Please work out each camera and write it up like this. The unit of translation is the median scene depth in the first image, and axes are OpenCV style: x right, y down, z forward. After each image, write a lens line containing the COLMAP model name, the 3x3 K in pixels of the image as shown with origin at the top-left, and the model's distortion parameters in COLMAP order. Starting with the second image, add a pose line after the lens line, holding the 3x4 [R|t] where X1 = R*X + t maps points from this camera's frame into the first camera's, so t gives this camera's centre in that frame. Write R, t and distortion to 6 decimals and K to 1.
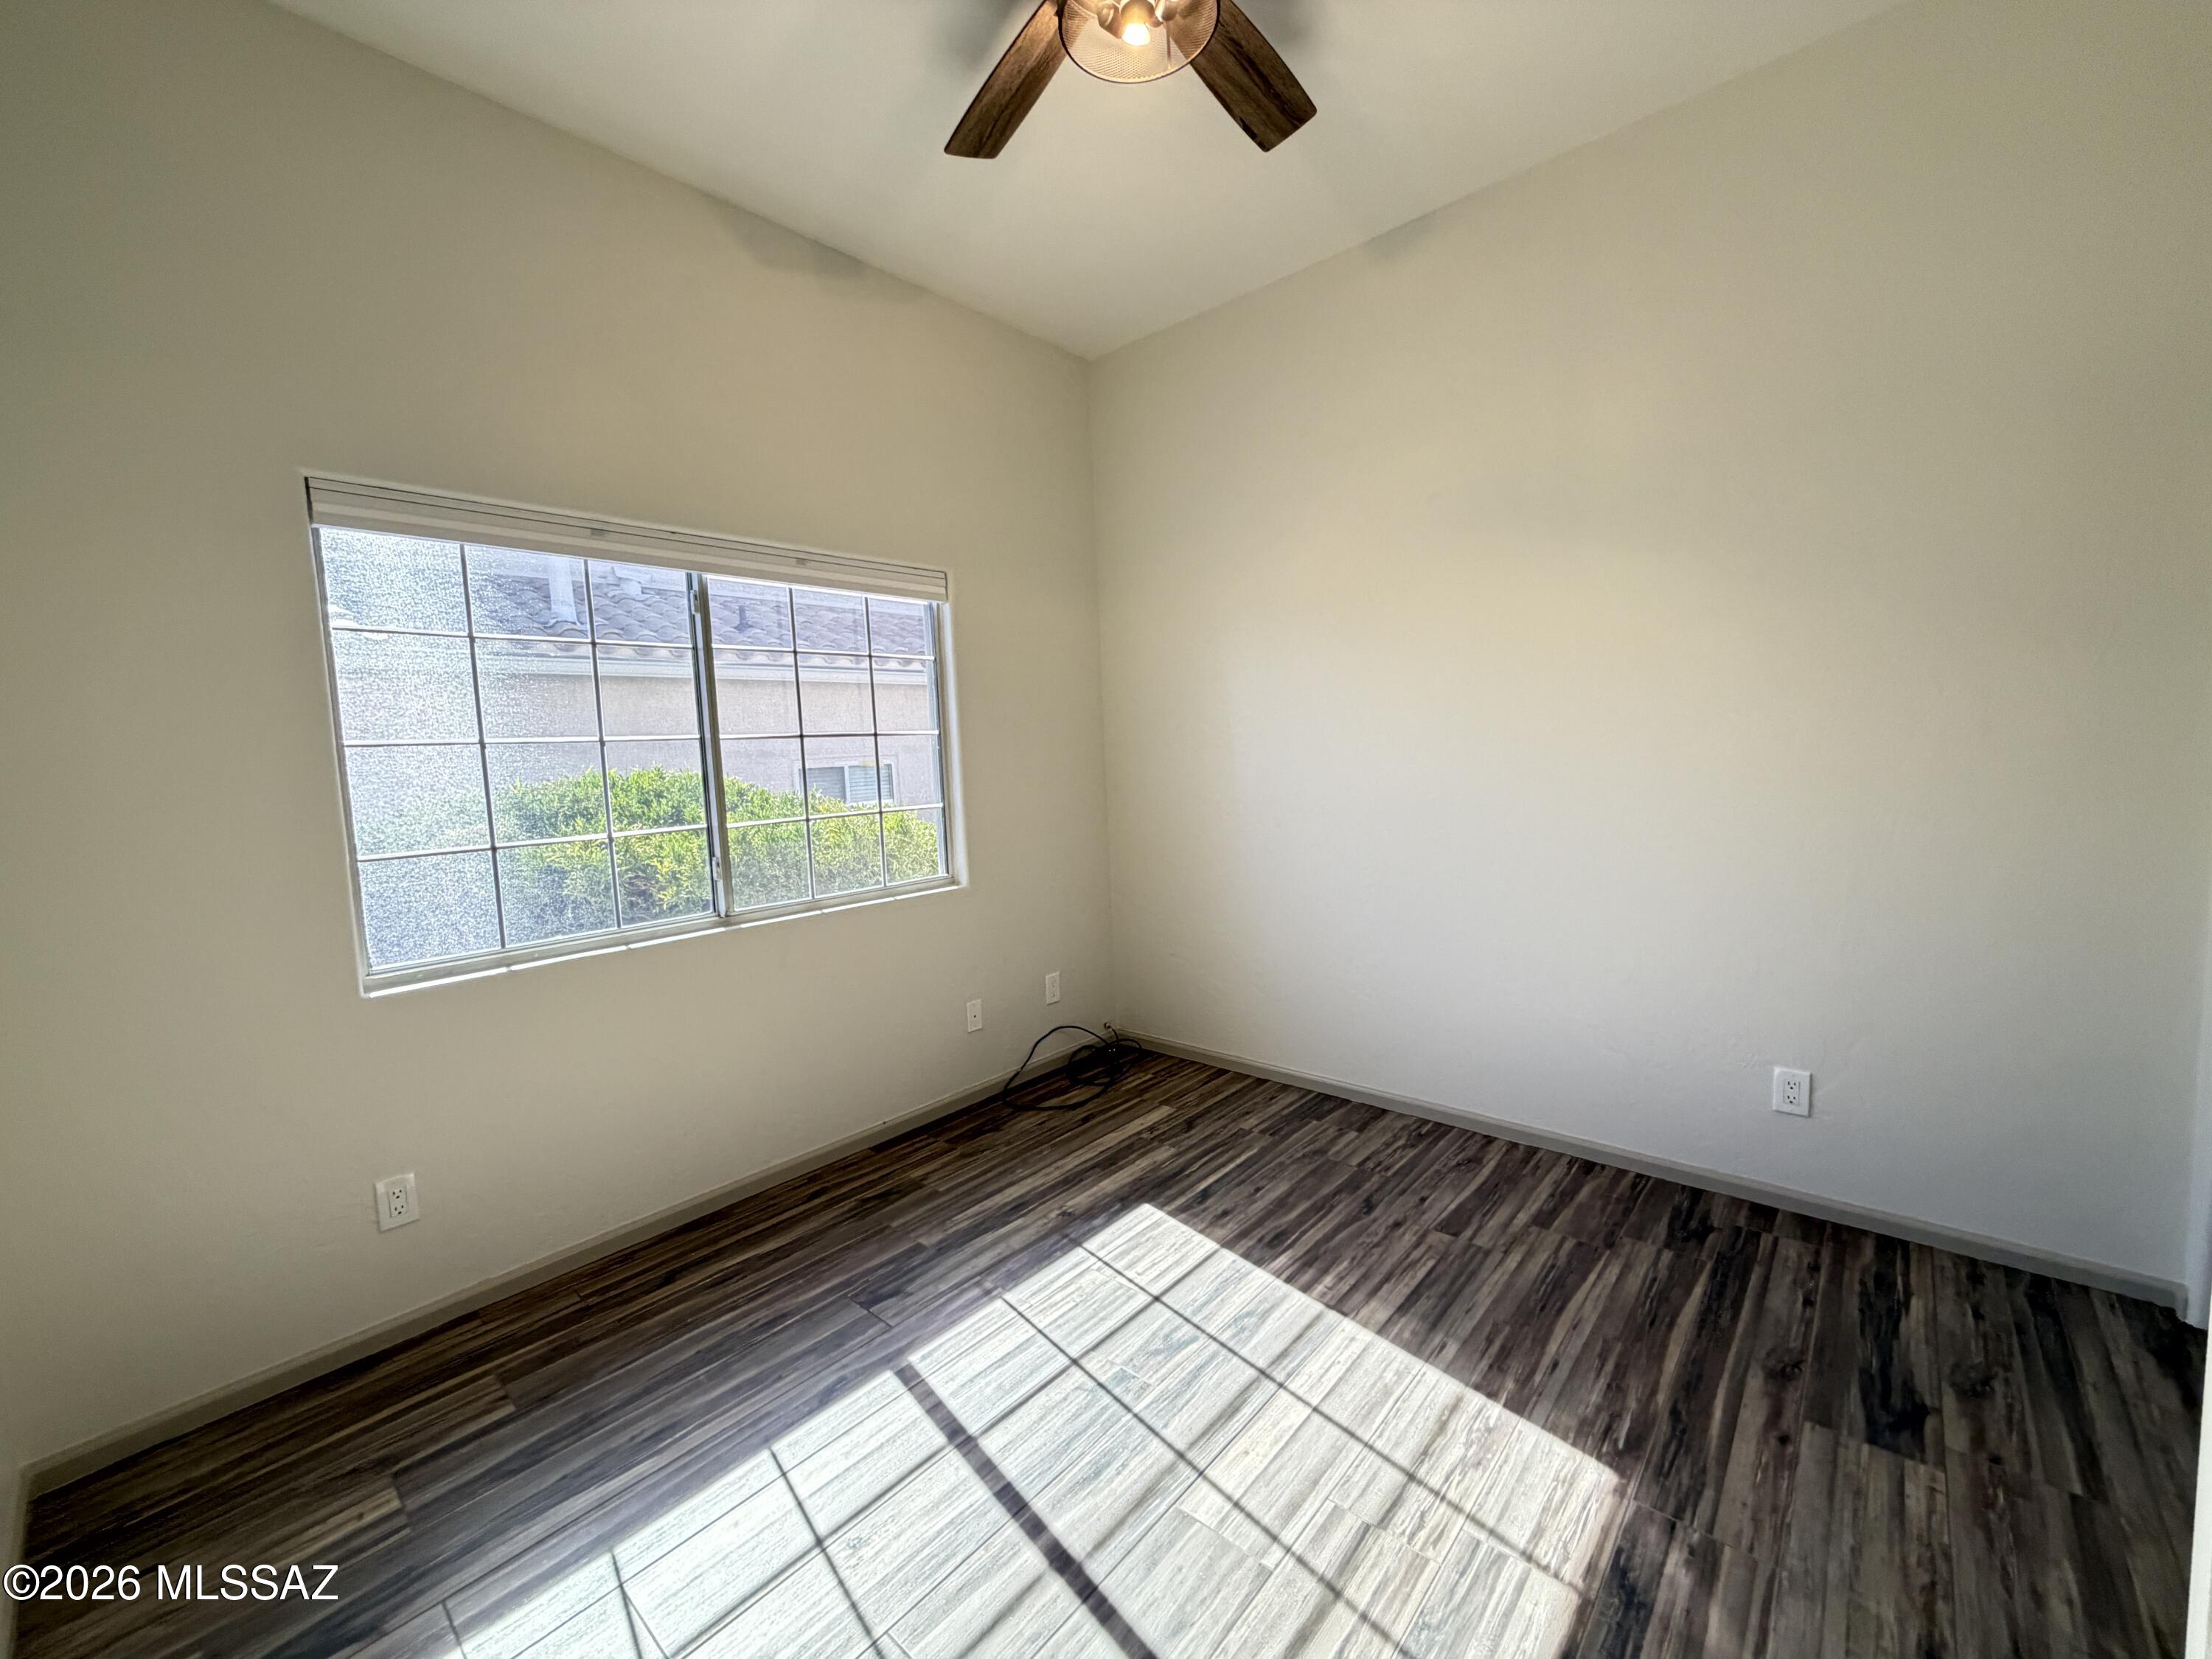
lens RADIAL K [[885.4, 0, 1101.9], [0, 885.4, 837.4], [0, 0, 1]] dist [0.001239, -0.000165]
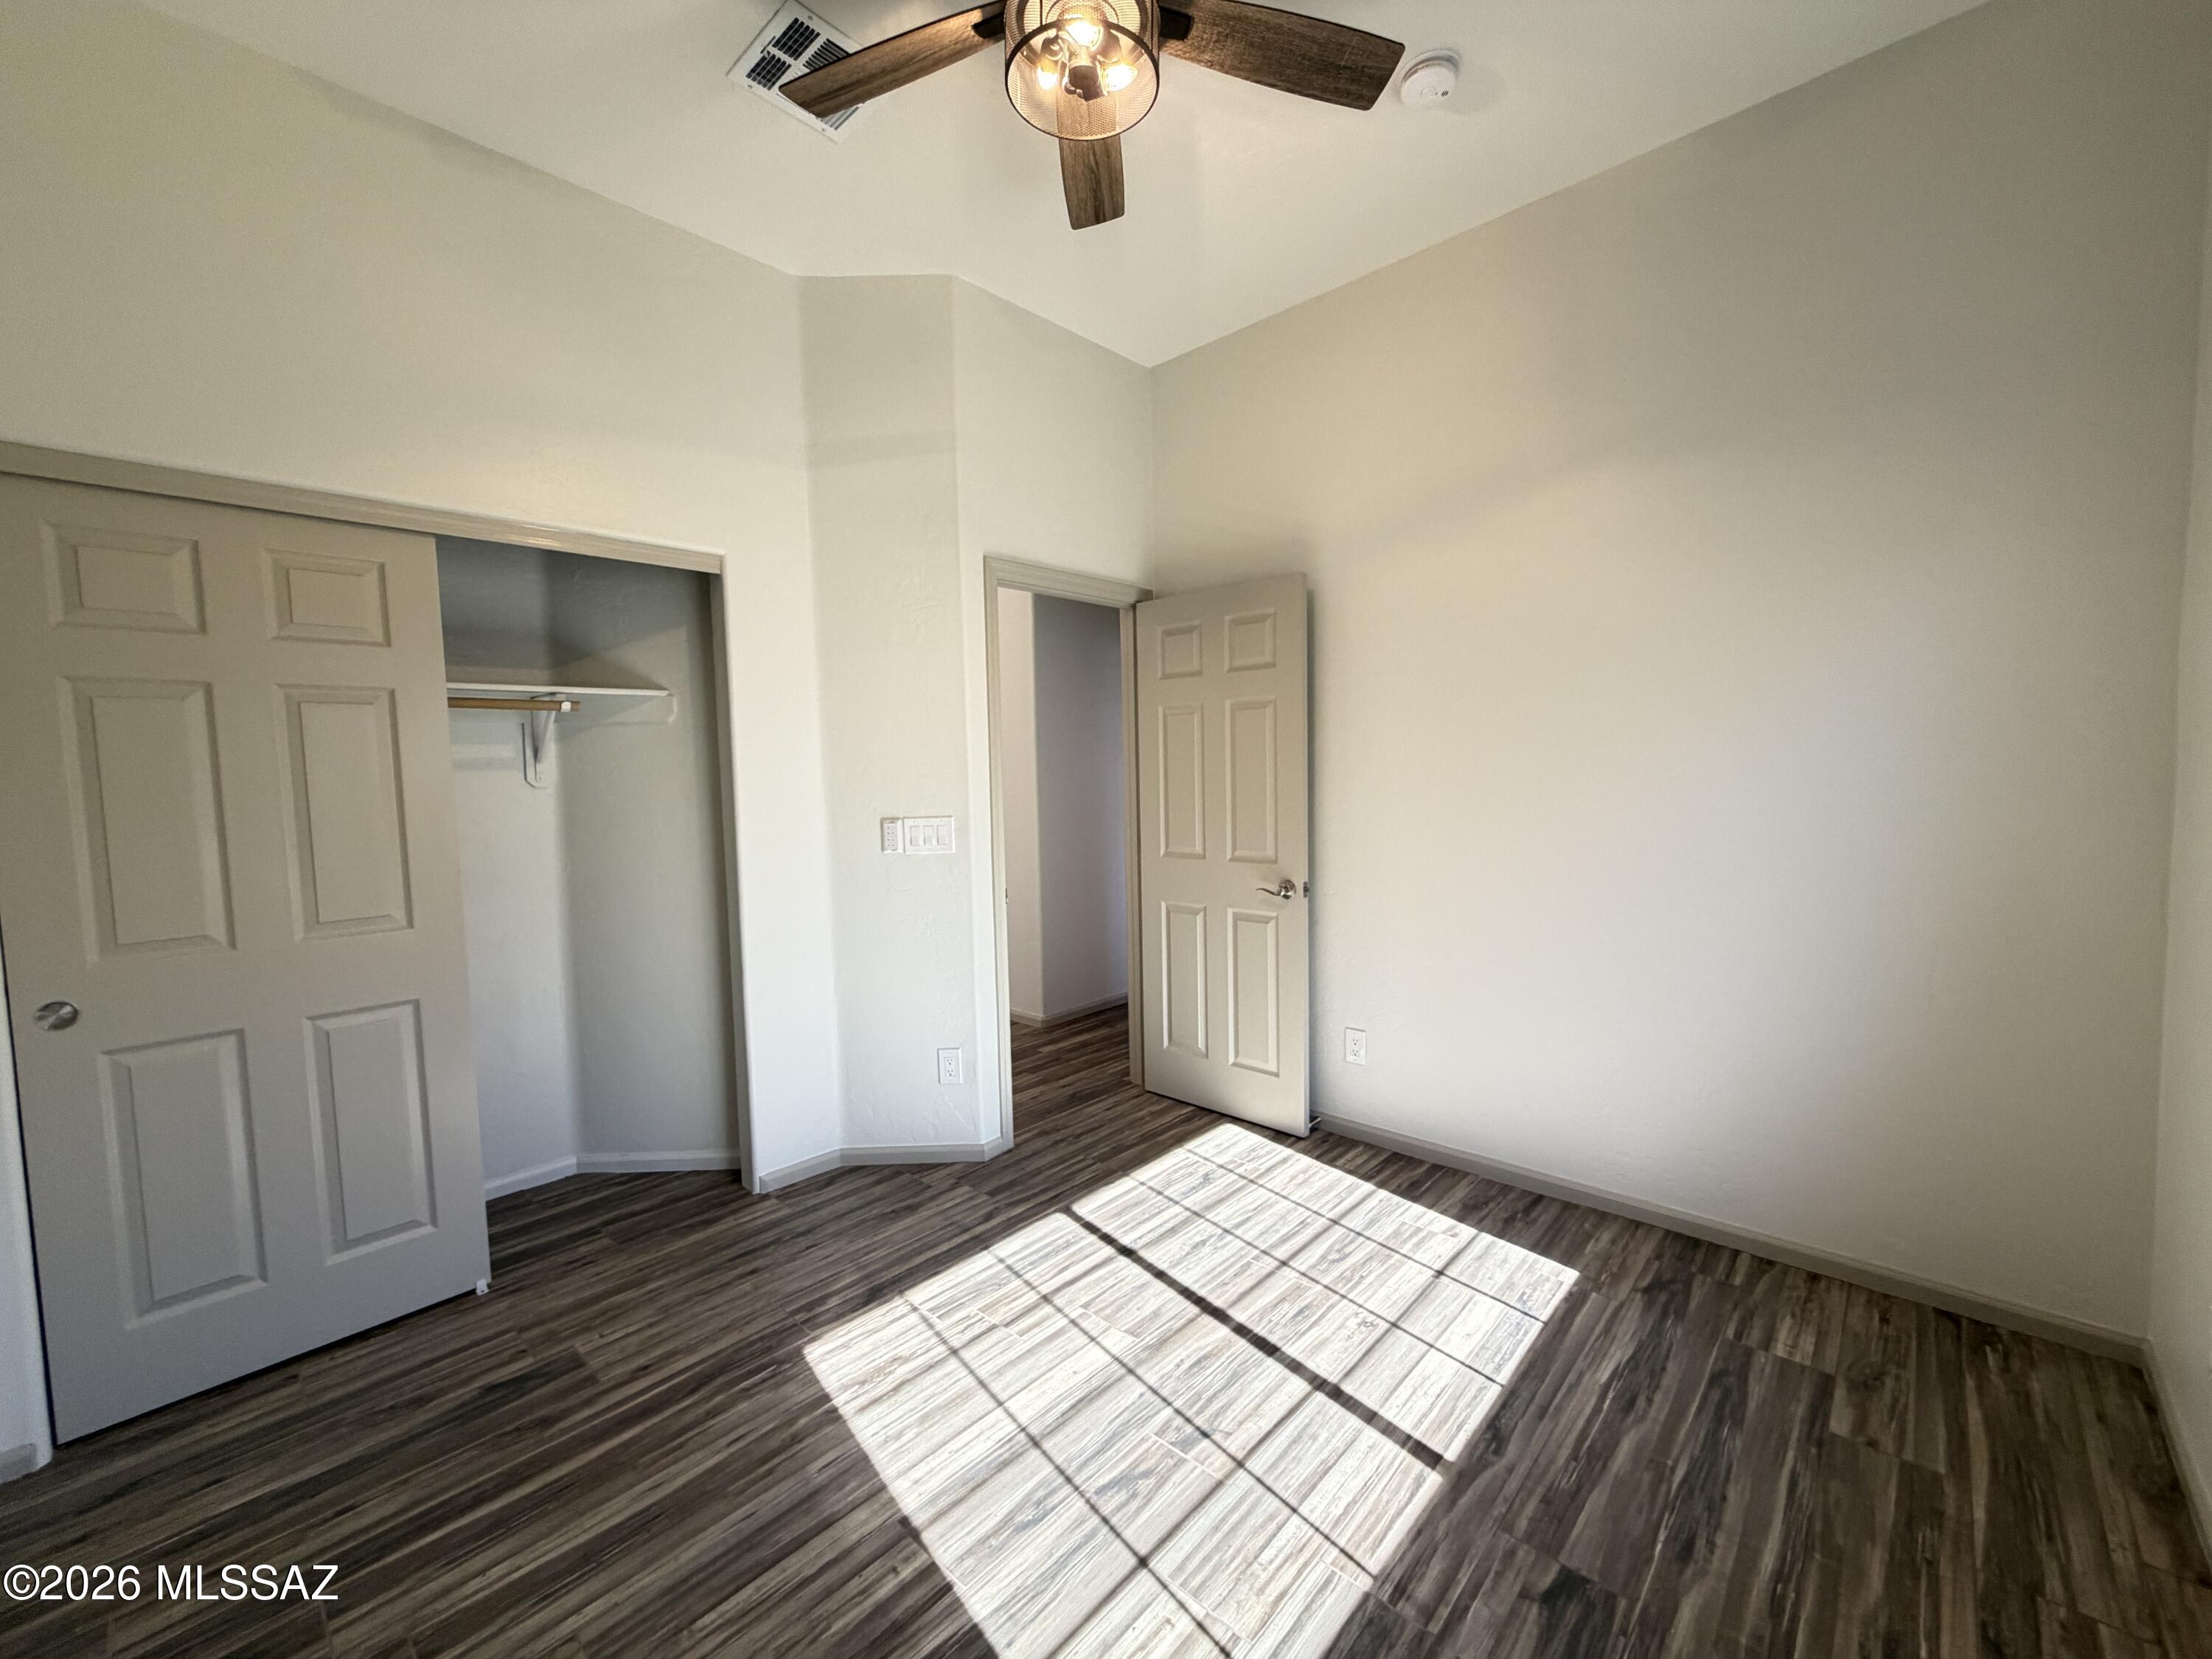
lens RADIAL K [[885.4, 0, 1105.9], [0, 885.4, 830.3], [0, 0, 1]] dist [0.001239, -0.000165]
pose [[-0.997488, 0.066768, 0.023657, 0.042466], [0.069793, 0.983470, 0.167082, -0.199468], [-0.012111, 0.168313, -0.985659, 1.888865]]
